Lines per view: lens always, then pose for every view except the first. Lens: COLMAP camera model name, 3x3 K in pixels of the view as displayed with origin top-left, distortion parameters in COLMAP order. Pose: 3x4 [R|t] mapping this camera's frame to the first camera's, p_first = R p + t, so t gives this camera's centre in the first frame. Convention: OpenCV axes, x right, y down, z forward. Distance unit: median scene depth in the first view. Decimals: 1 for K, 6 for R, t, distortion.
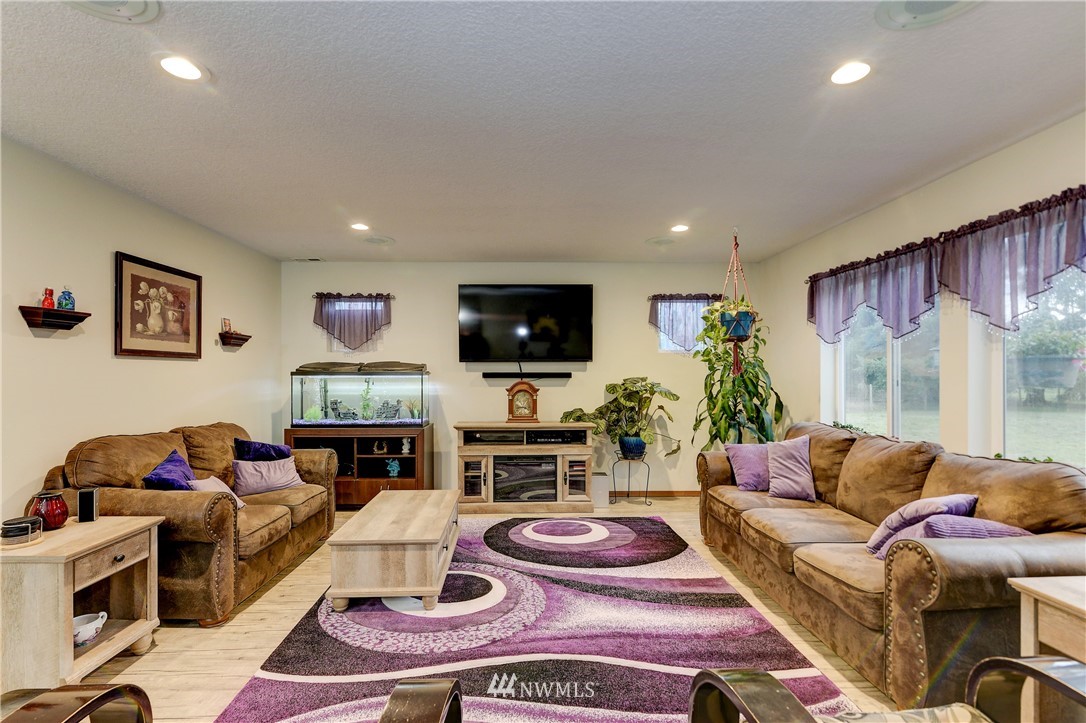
lens RADIAL K [[513.5, 0, 531.7], [0, 513.5, 379.8], [0, 0, 1]] dist [0.000759, 0.000359]
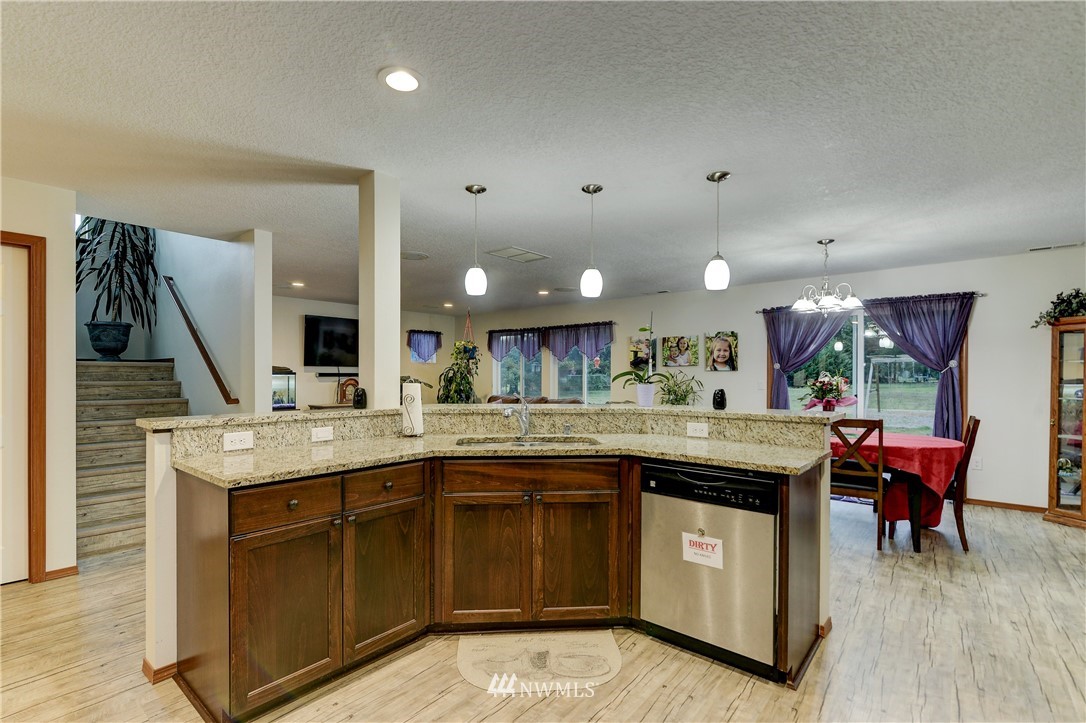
lens RADIAL K [[513.5, 0, 539.4], [0, 513.5, 376.3], [0, 0, 1]] dist [0.000759, 0.000359]
pose [[0.666351, 0.000340, 0.745638, -1.124757], [0.005758, 0.999968, -0.005601, 0.011493], [-0.745616, 0.008026, 0.666327, -0.747478]]
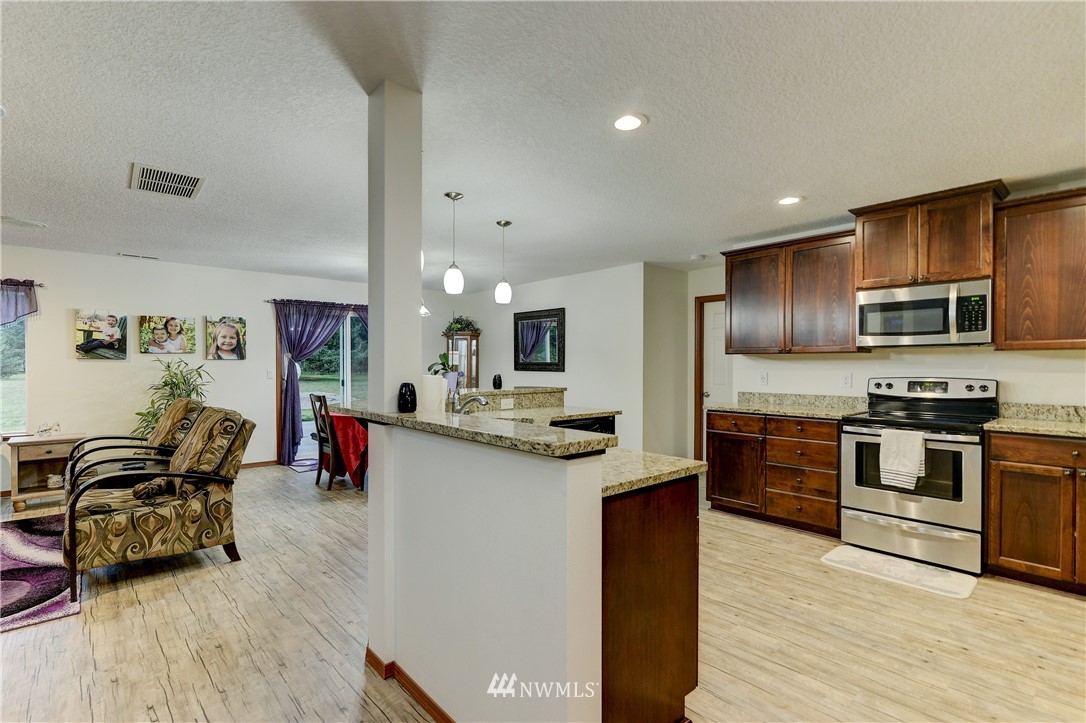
lens RADIAL K [[513.5, 0, 544.3], [0, 513.5, 367.9], [0, 0, 1]] dist [0.000759, 0.000359]
pose [[-0.643444, -0.004165, 0.765482, -1.261001], [0.009611, 0.999862, 0.013519, -0.000470], [-0.765433, 0.016056, -0.643315, 0.267150]]
